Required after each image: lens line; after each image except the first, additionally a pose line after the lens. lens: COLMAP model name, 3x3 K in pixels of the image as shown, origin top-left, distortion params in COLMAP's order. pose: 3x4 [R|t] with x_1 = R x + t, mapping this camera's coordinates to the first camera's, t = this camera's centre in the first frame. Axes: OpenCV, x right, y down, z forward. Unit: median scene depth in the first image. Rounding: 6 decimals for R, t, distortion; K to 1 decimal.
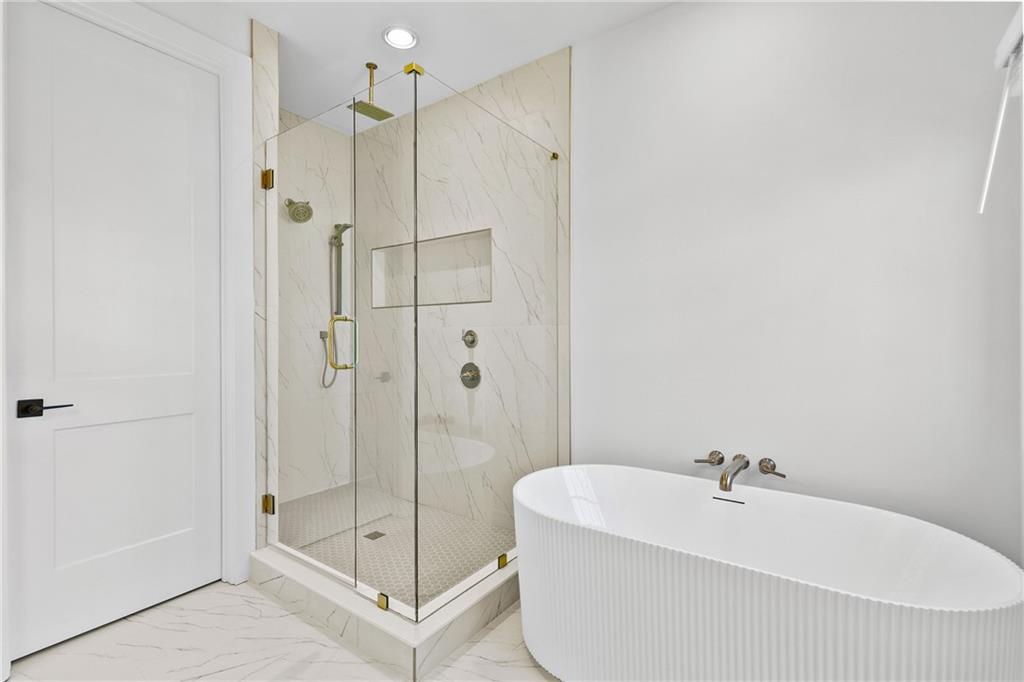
lens RADIAL K [[465.5, 0, 512.4], [0, 465.5, 337.5], [0, 0, 1]] dist [0.003181, 0.000675]
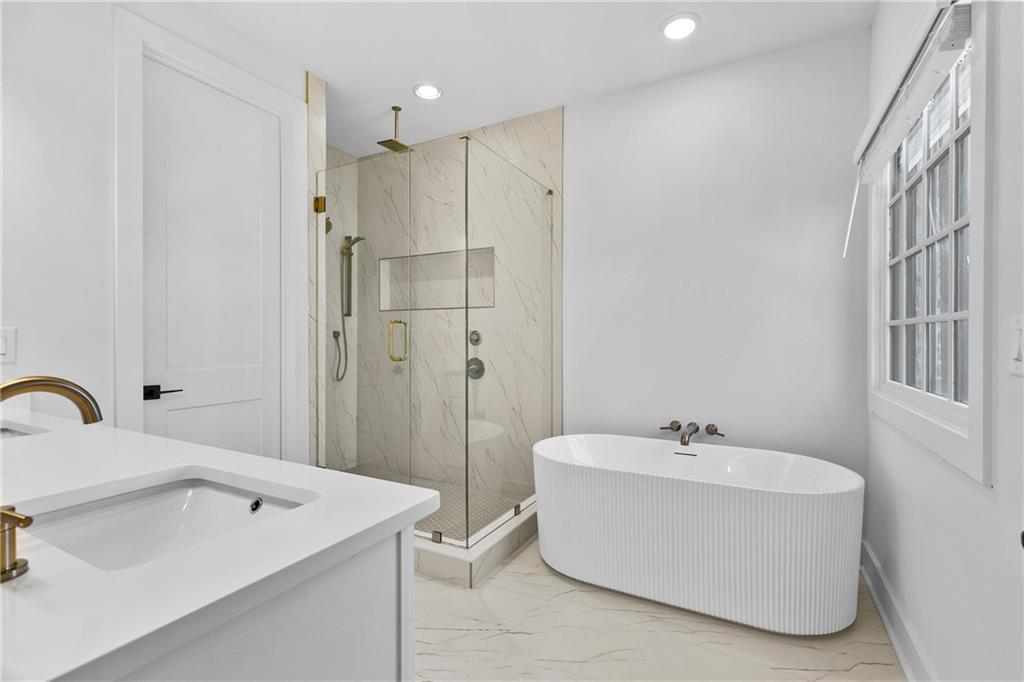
lens RADIAL K [[465.5, 0, 512.3], [0, 465.5, 338.5], [0, 0, 1]] dist [0.003181, 0.000675]
pose [[0.992608, 0.001996, 0.121346, -0.174983], [-0.002096, 0.999998, 0.000694, 0.004250], [-0.121345, -0.000943, 0.992610, -0.252018]]
